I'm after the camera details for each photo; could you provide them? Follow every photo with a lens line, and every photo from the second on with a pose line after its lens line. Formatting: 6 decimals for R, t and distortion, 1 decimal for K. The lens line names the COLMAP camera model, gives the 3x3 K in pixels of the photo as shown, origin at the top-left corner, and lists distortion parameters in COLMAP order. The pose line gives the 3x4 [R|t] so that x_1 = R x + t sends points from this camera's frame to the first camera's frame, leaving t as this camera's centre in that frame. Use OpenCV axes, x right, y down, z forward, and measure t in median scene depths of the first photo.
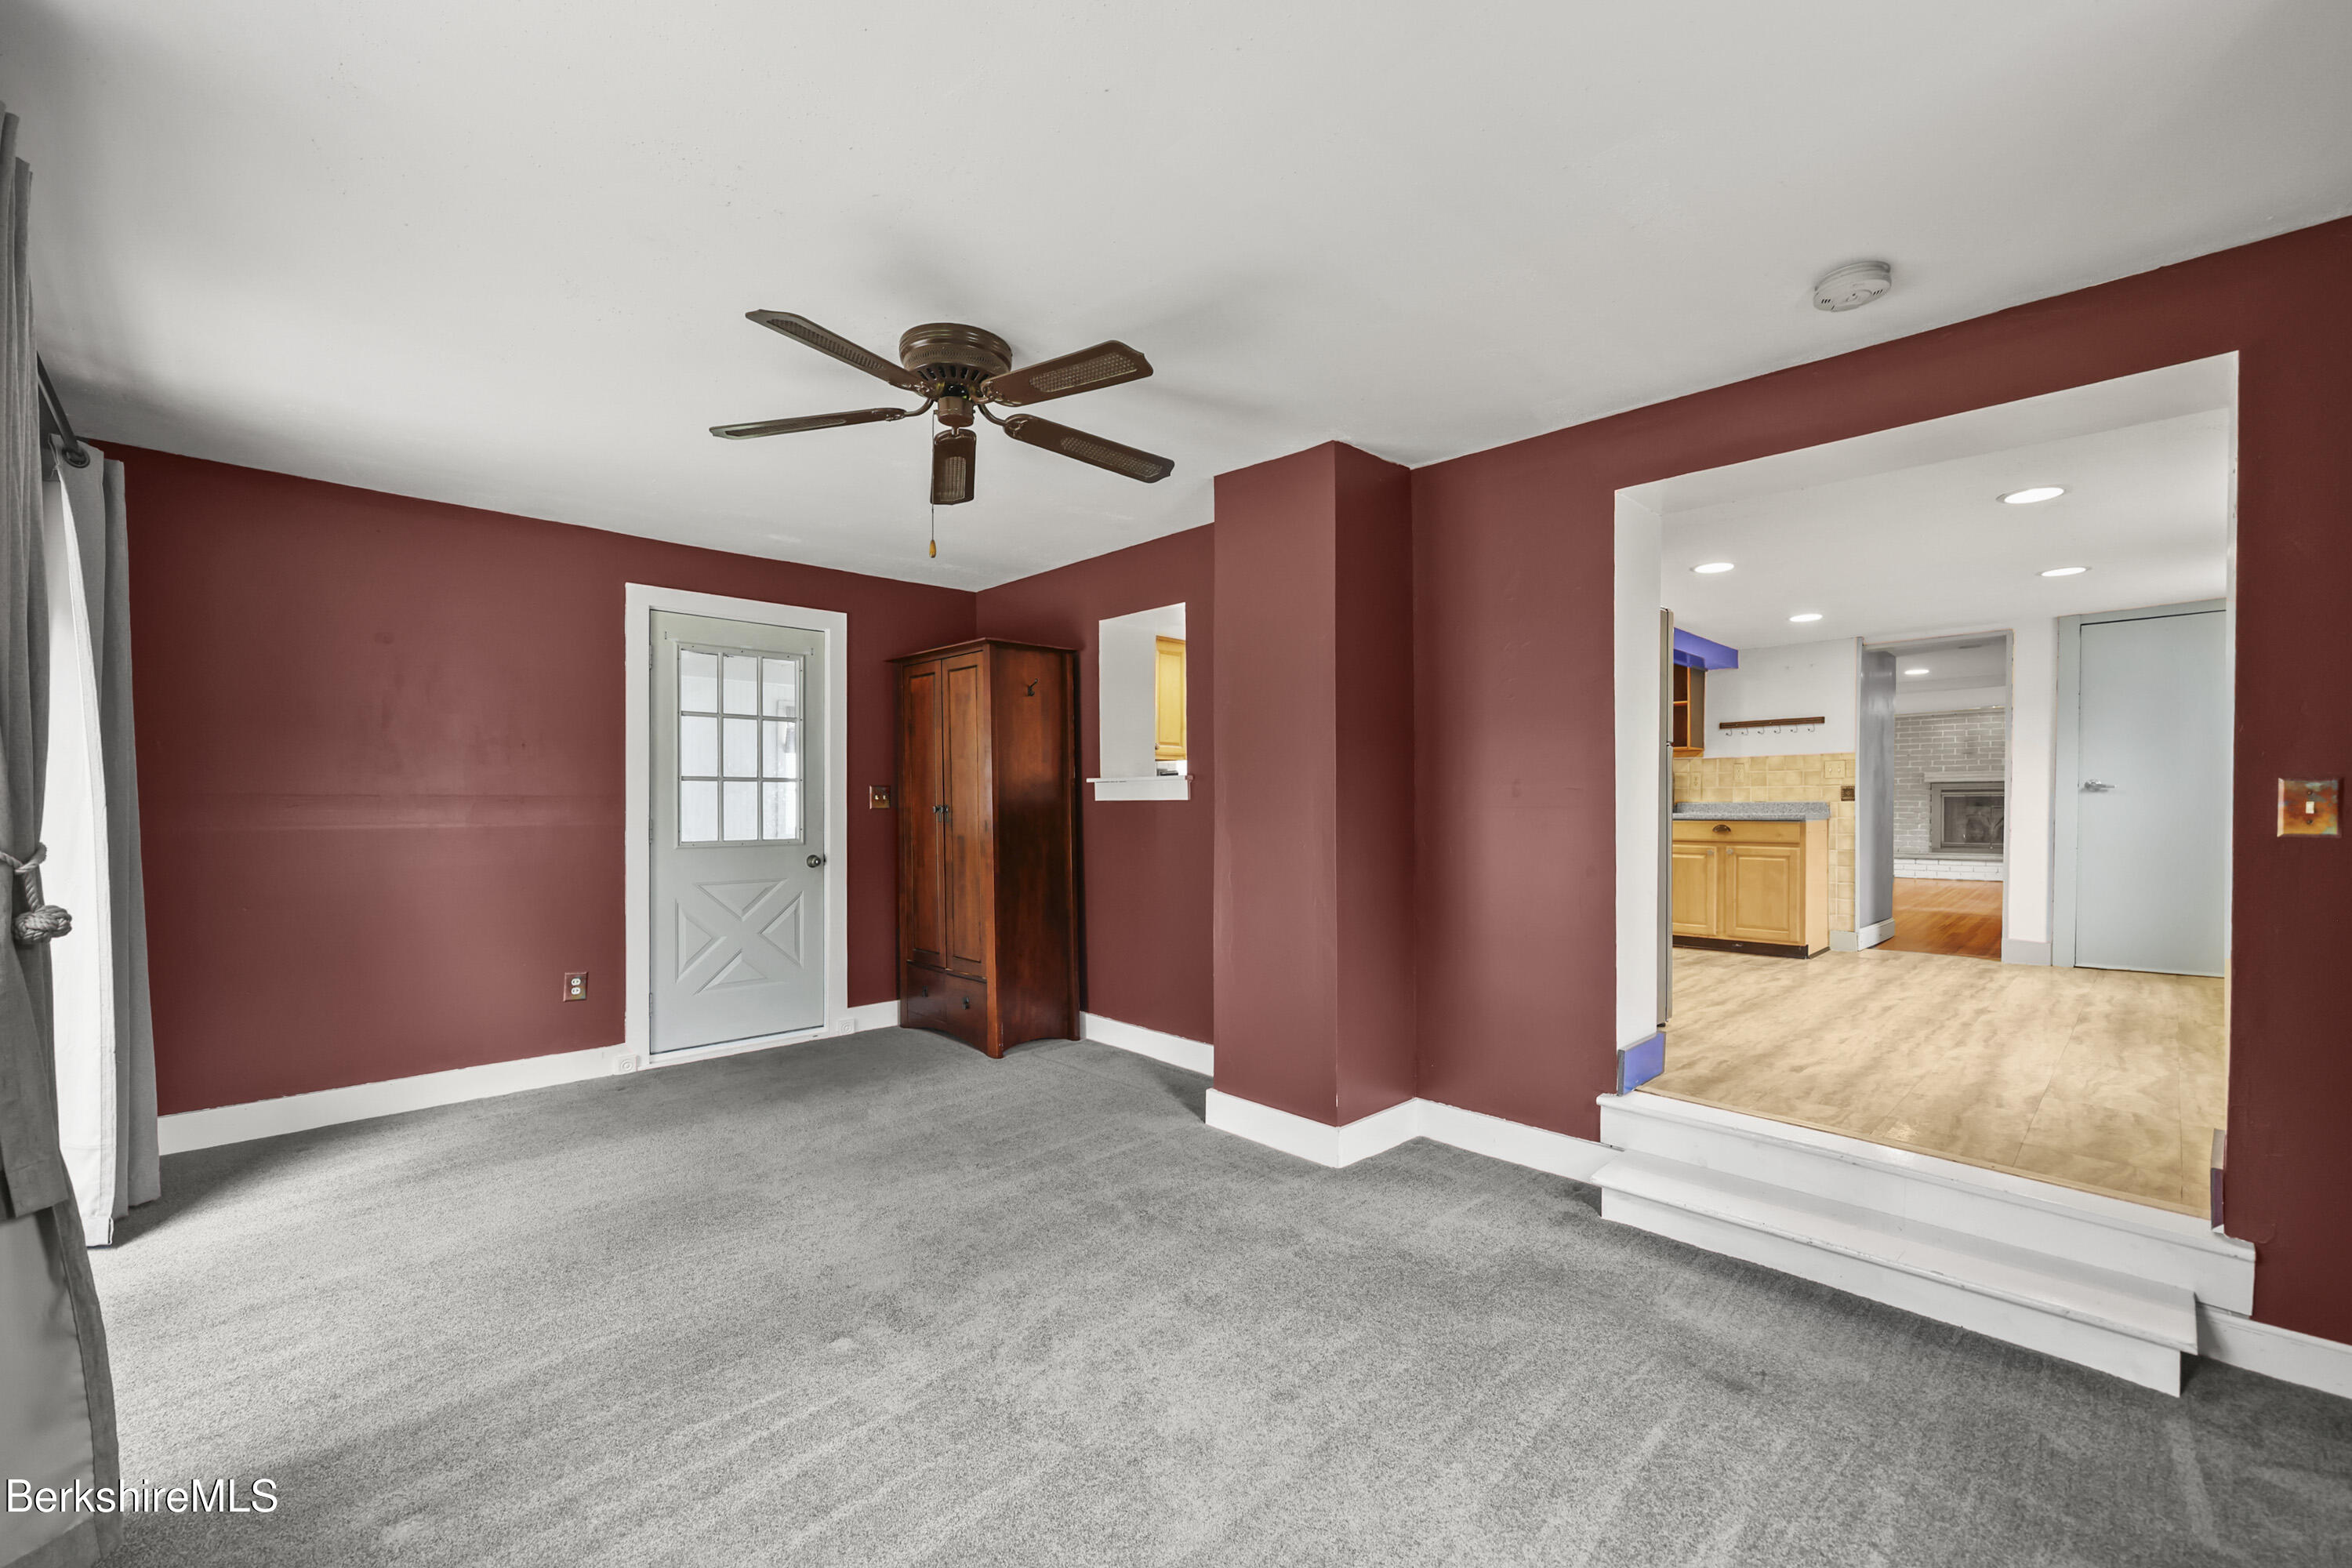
lens RADIAL K [[947.3, 0, 1195.8], [0, 947.3, 803.0], [0, 0, 1]] dist [-0.002259, -0.000114]
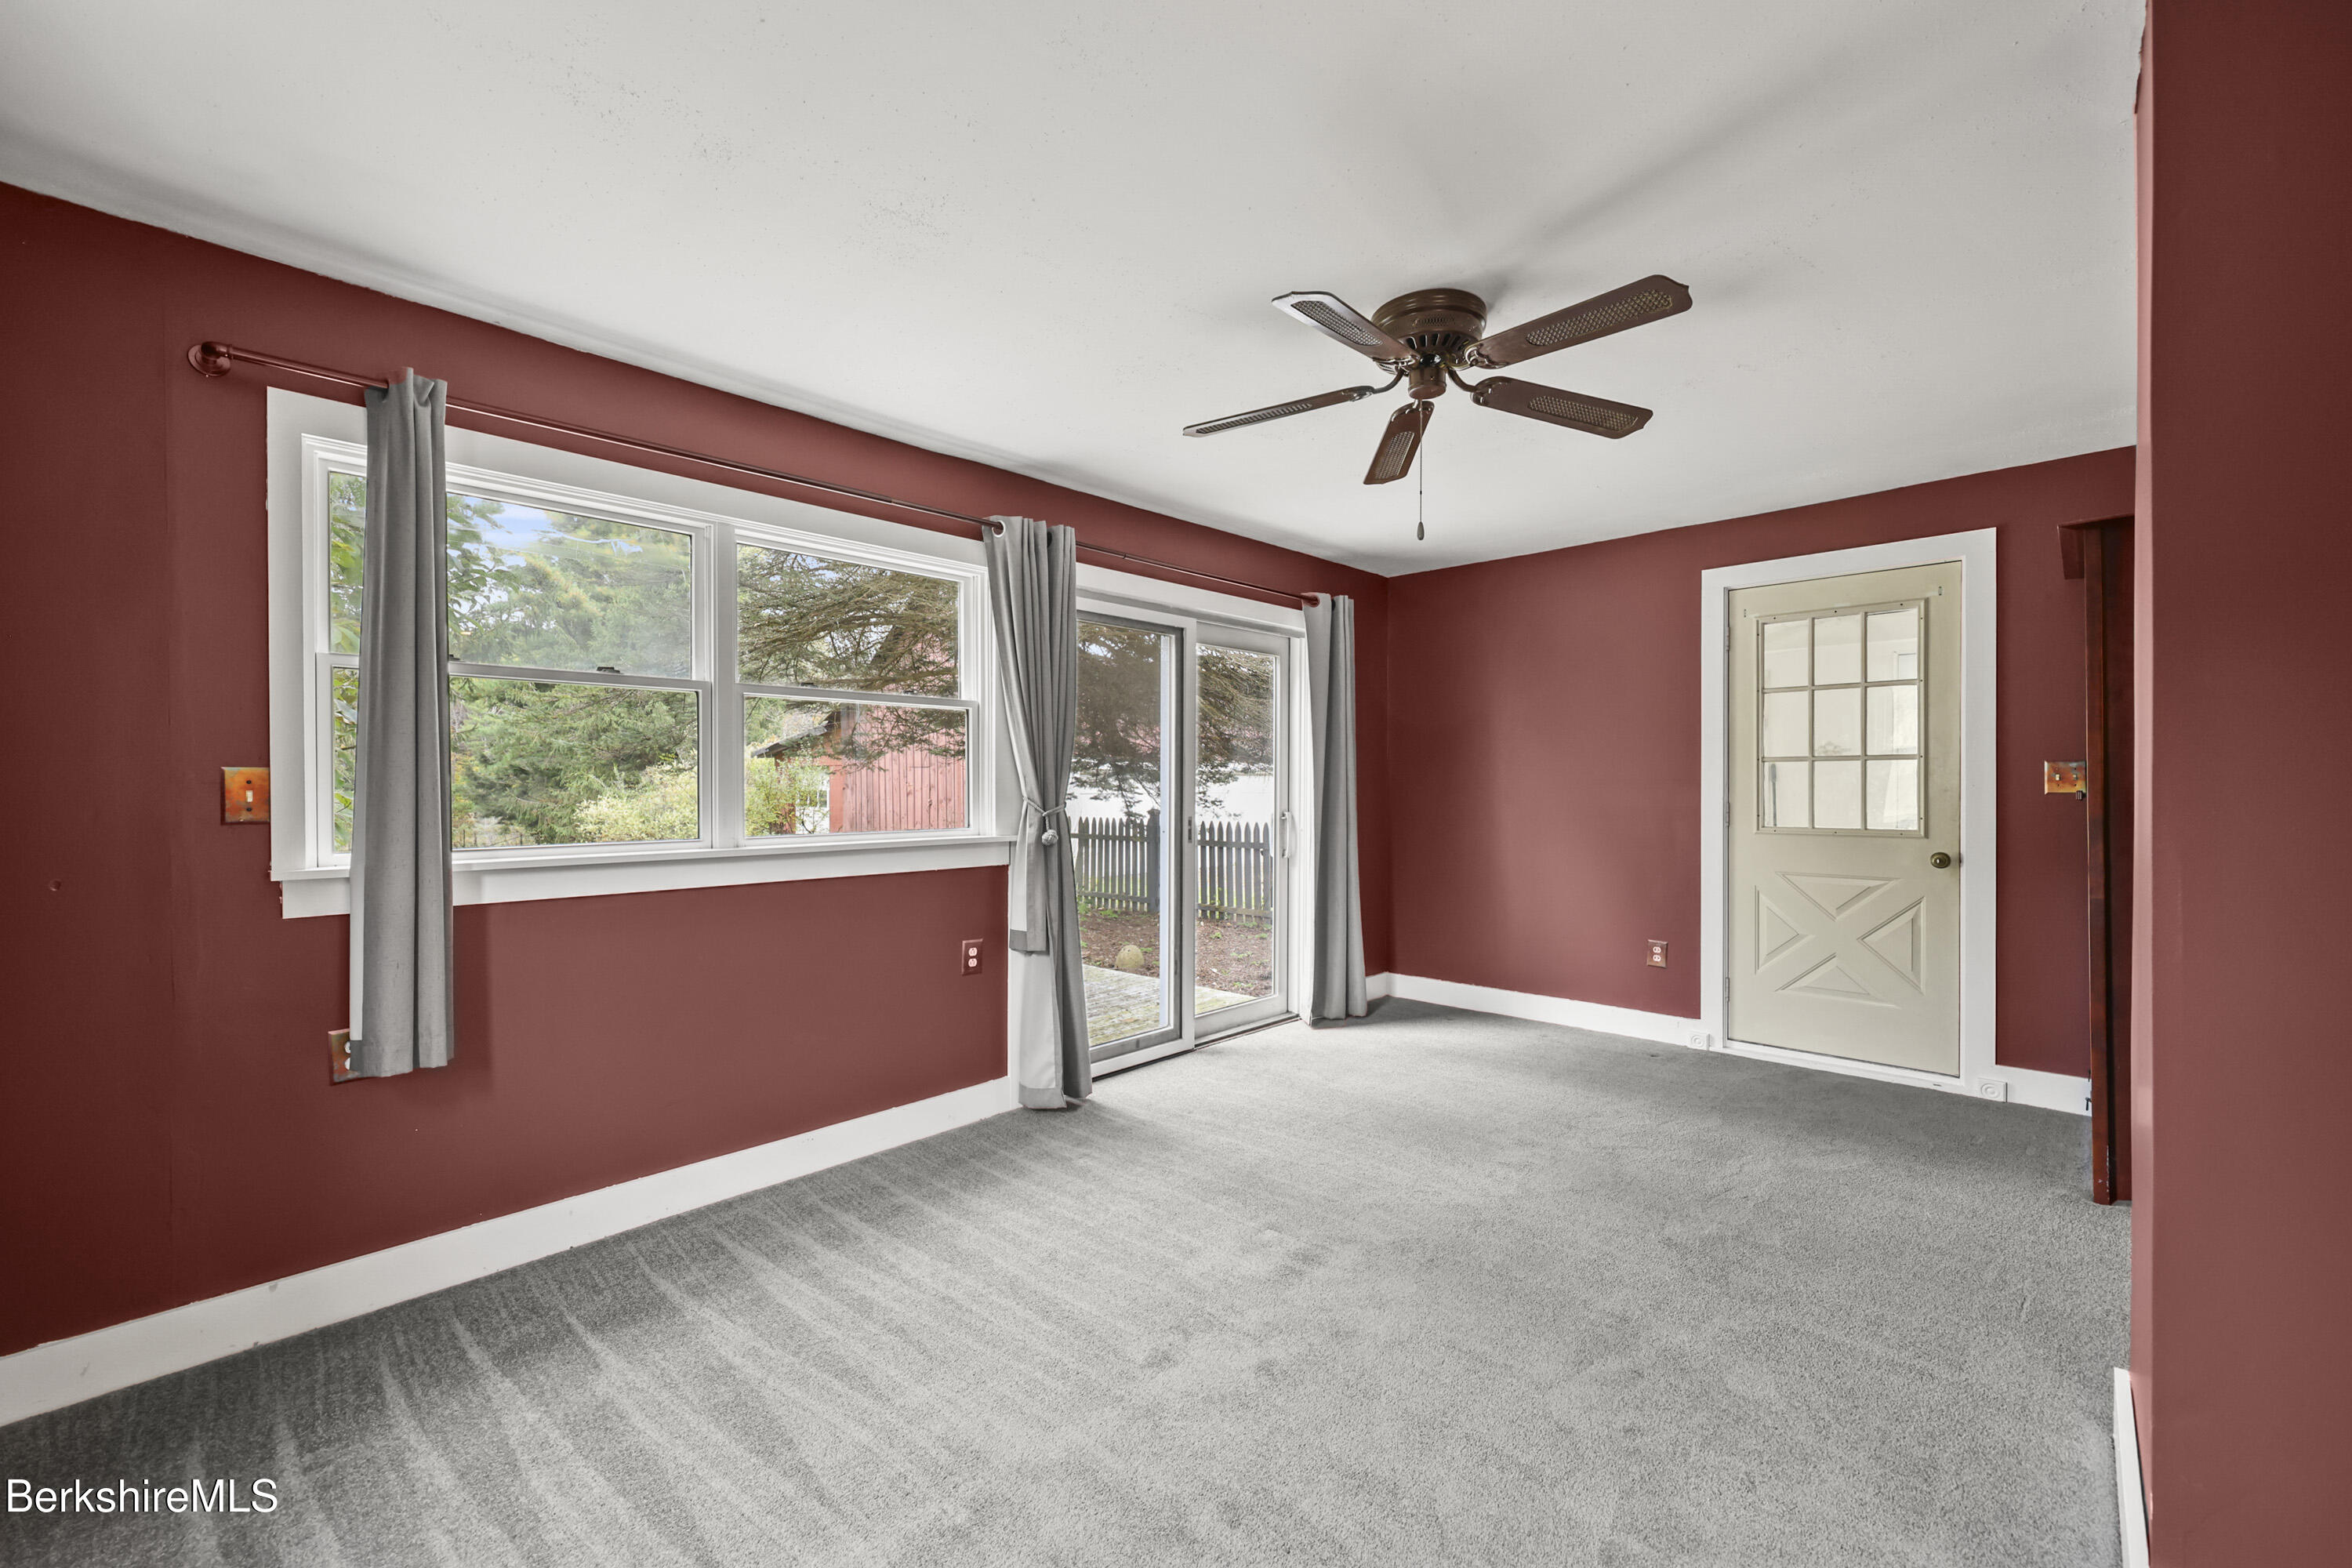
lens RADIAL K [[947.3, 0, 1189.9], [0, 947.3, 783.1], [0, 0, 1]] dist [-0.002259, -0.000114]
pose [[0.027486, -0.004031, -0.999614, 0.384354], [0.003459, 0.999986, -0.003937, -0.000776], [0.999616, -0.003350, 0.027499, 0.393922]]
